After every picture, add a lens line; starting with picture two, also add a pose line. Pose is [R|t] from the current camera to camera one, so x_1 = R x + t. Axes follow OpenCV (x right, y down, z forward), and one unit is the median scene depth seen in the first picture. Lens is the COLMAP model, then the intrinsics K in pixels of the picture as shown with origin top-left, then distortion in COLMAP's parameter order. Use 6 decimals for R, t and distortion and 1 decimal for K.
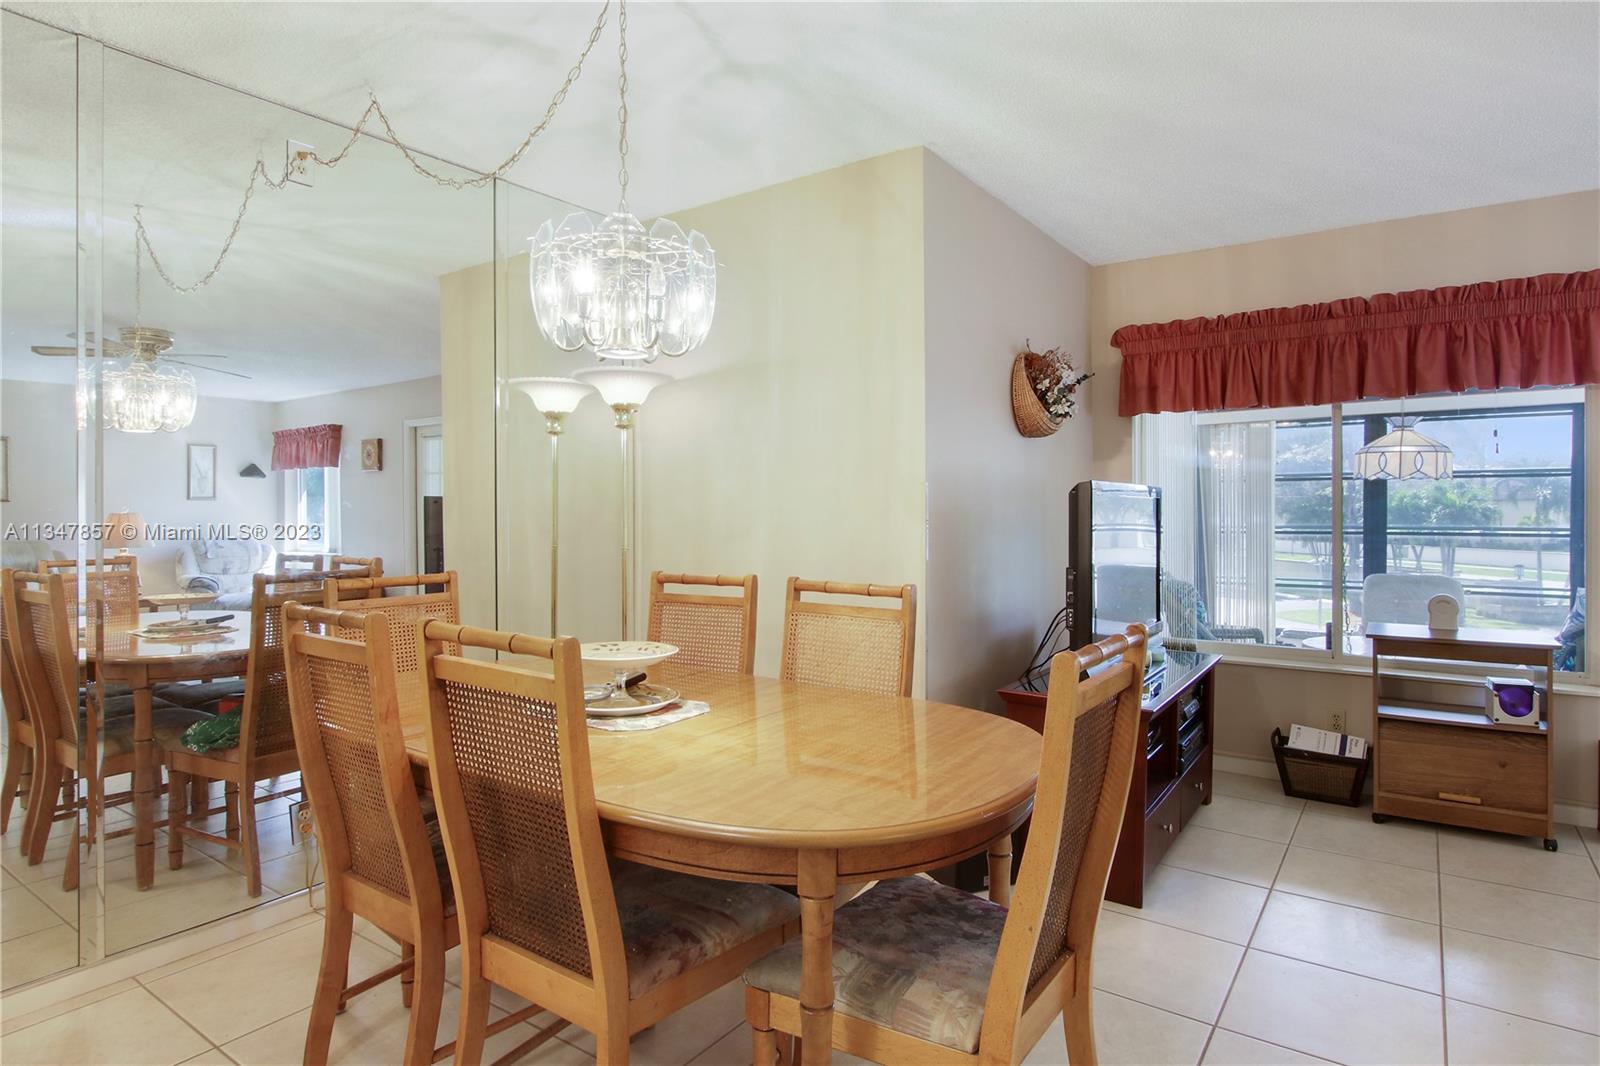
lens RADIAL K [[908.7, 0, 784.1], [0, 908.7, 494.8], [0, 0, 1]] dist [-0.031163, -0.000601]
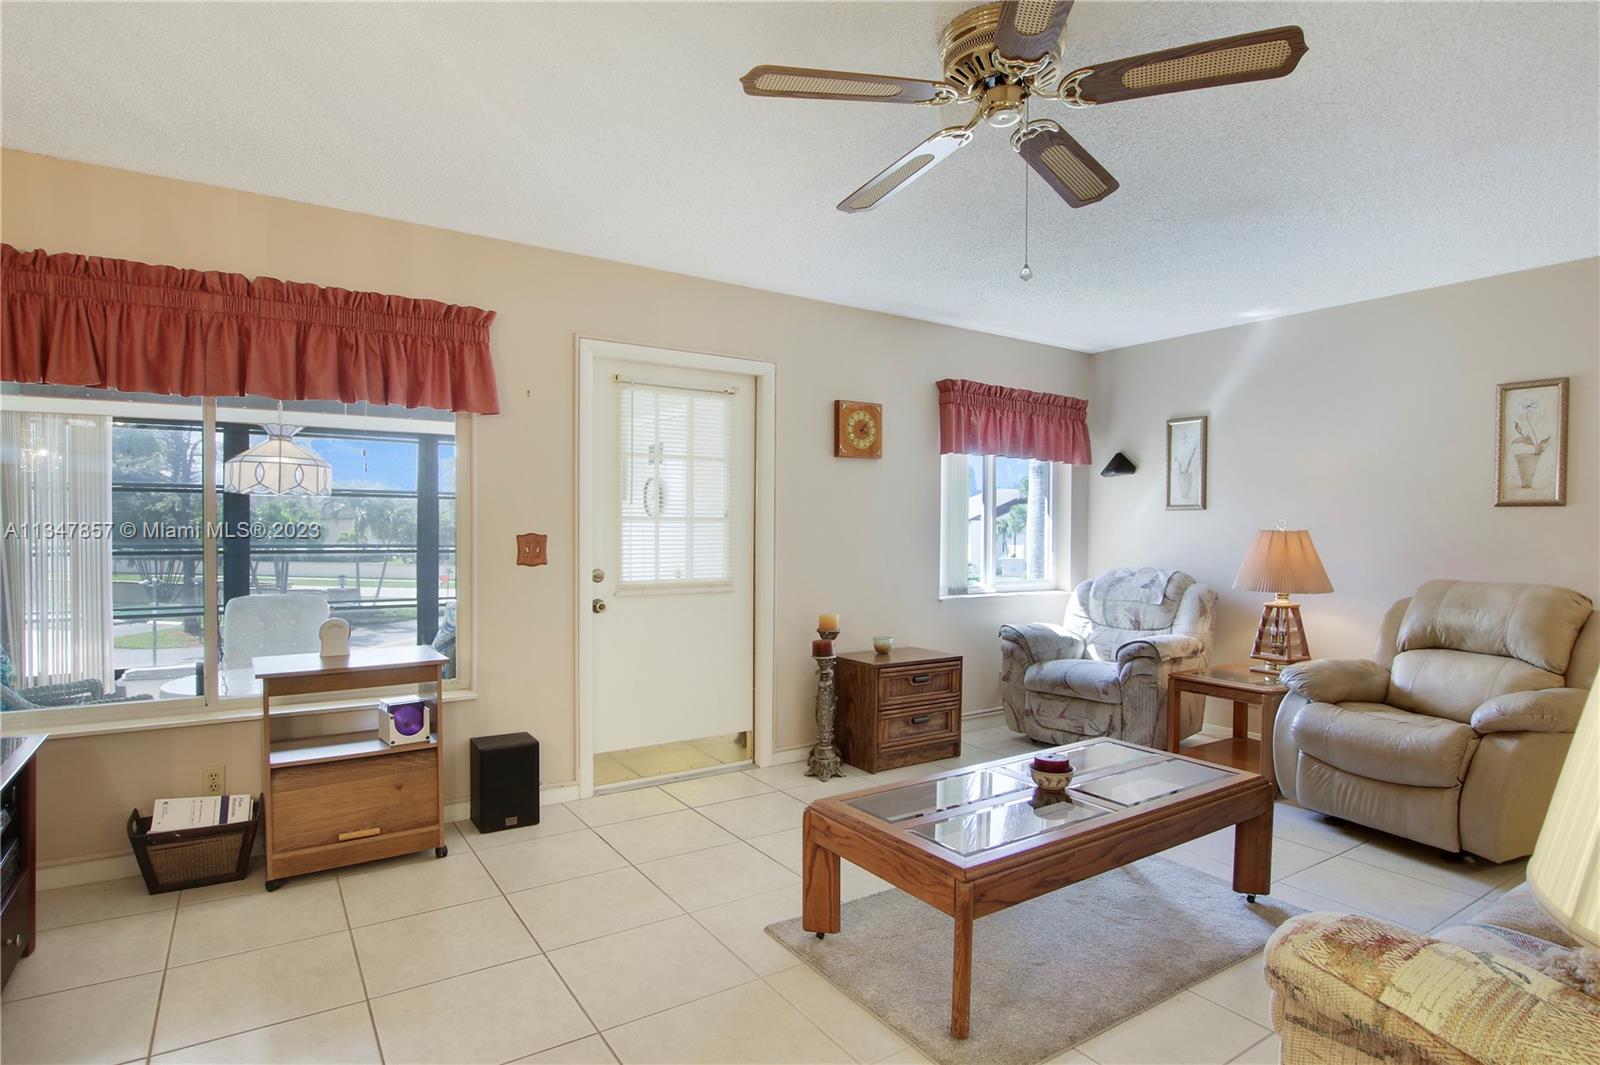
lens RADIAL K [[842.1, 0, 828.0], [0, 842.1, 551.5], [0, 0, 1]] dist [-0.019829, -0.000855]
pose [[0.337079, -0.021177, 0.941238, 0.089919], [-0.022489, 0.999281, 0.030536, 0.003512], [-0.941208, -0.031460, 0.336360, 0.217718]]
